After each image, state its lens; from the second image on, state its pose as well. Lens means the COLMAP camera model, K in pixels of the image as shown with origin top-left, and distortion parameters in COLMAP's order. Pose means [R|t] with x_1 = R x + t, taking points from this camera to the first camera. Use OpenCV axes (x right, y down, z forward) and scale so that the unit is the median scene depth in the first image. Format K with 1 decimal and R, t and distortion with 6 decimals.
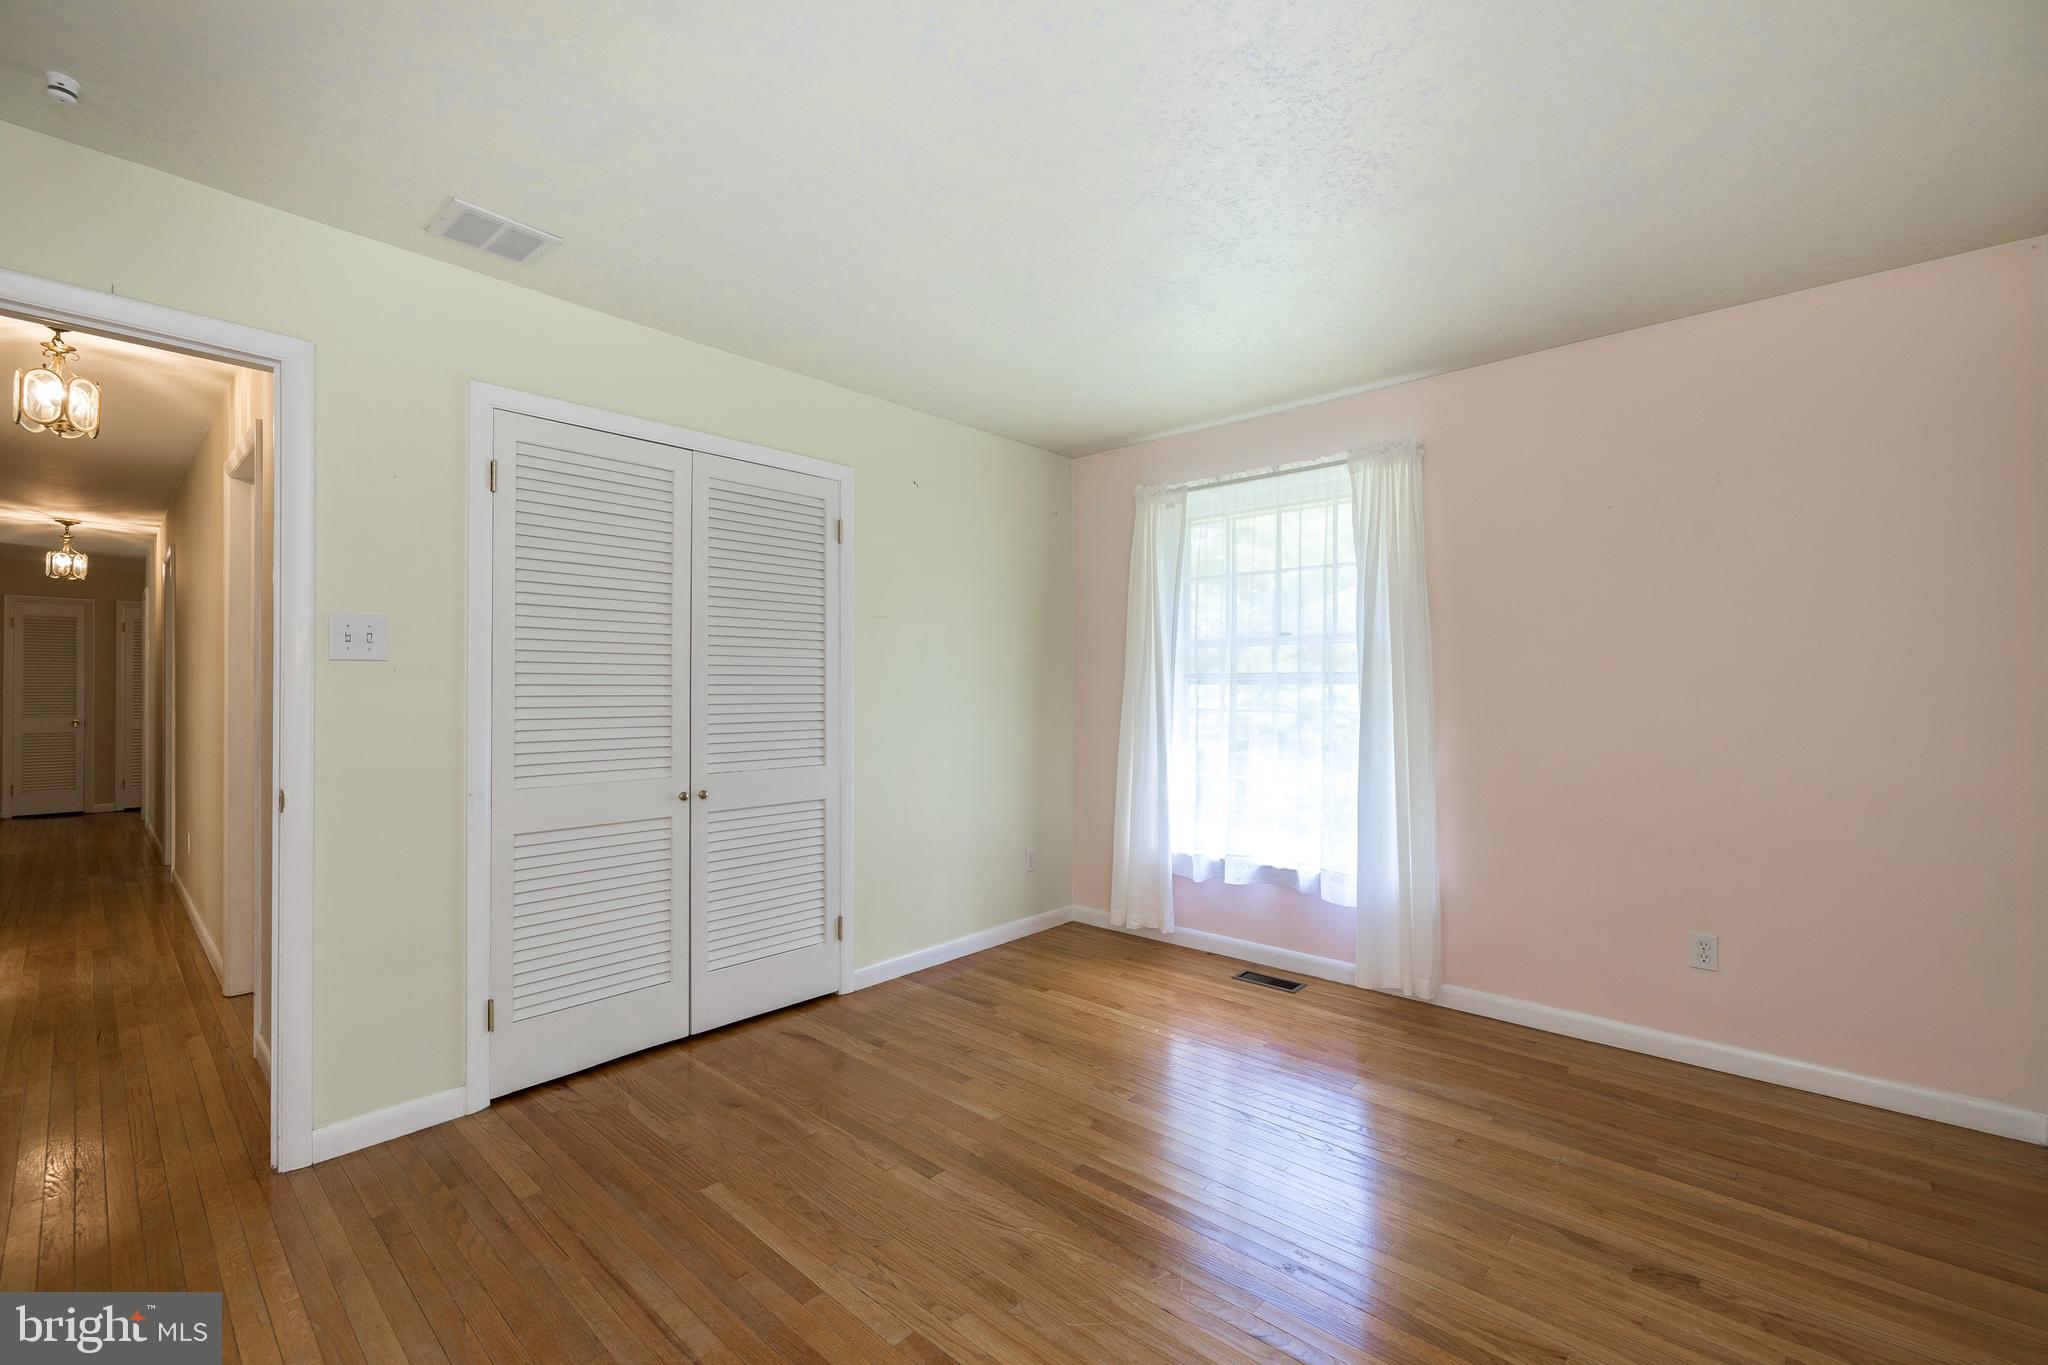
lens RADIAL K [[860.7, 0, 1032.1], [0, 860.7, 682.1], [0, 0, 1]] dist [-0.000582, -0.000073]
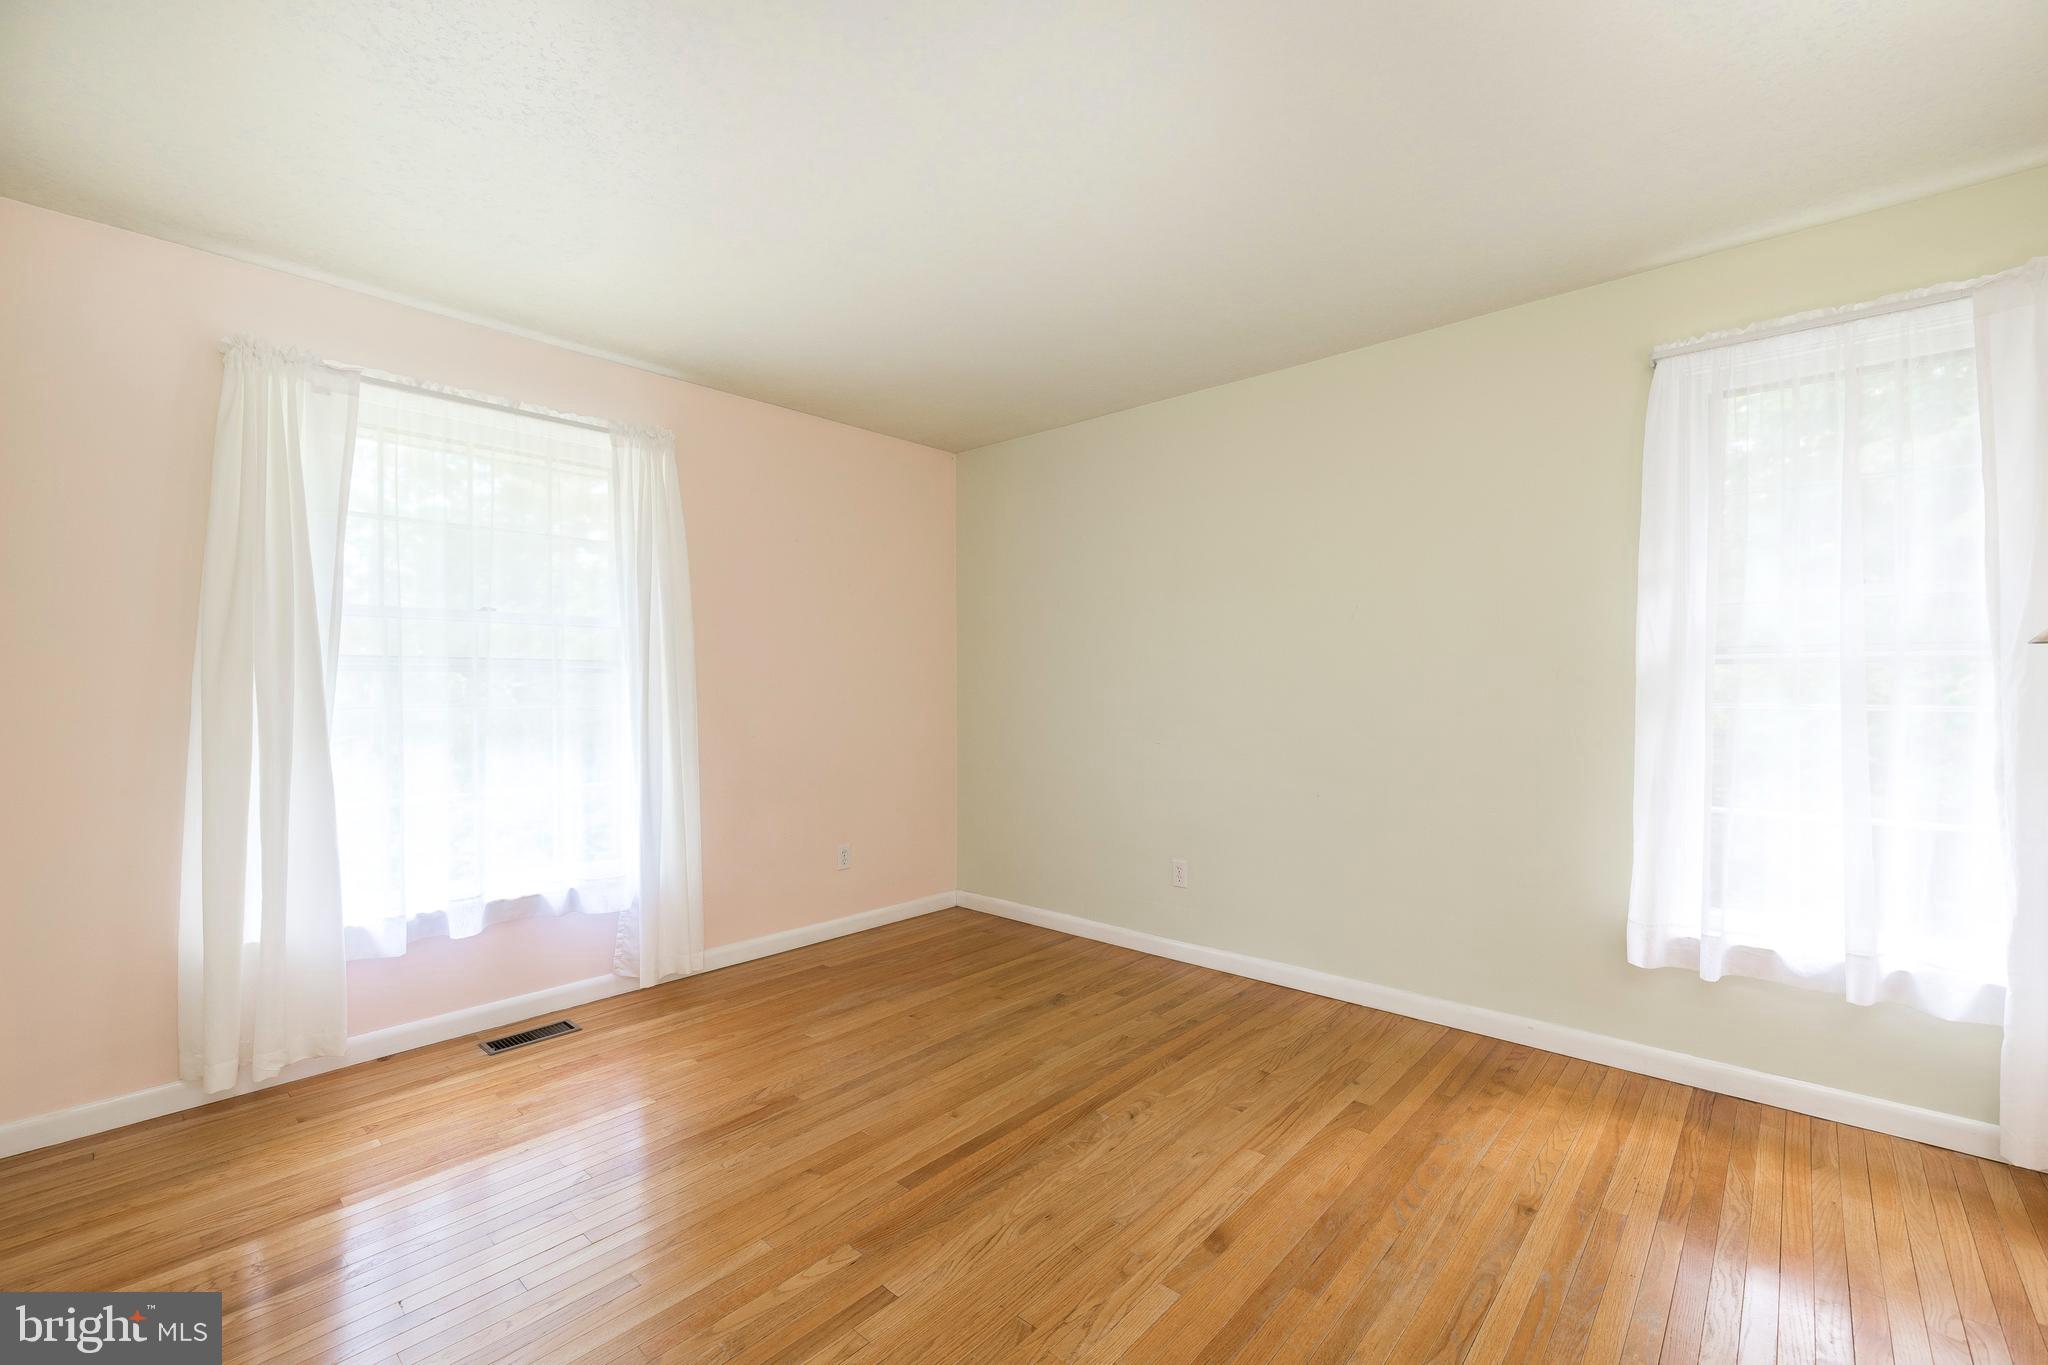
lens RADIAL K [[860.7, 0, 1032.2], [0, 860.7, 684.9], [0, 0, 1]] dist [-0.000582, -0.000073]
pose [[-0.003937, 0.000577, 0.999992, -0.583773], [-0.003815, 0.999993, -0.000592, 0.014919], [-0.999985, -0.003818, -0.003935, 0.574256]]
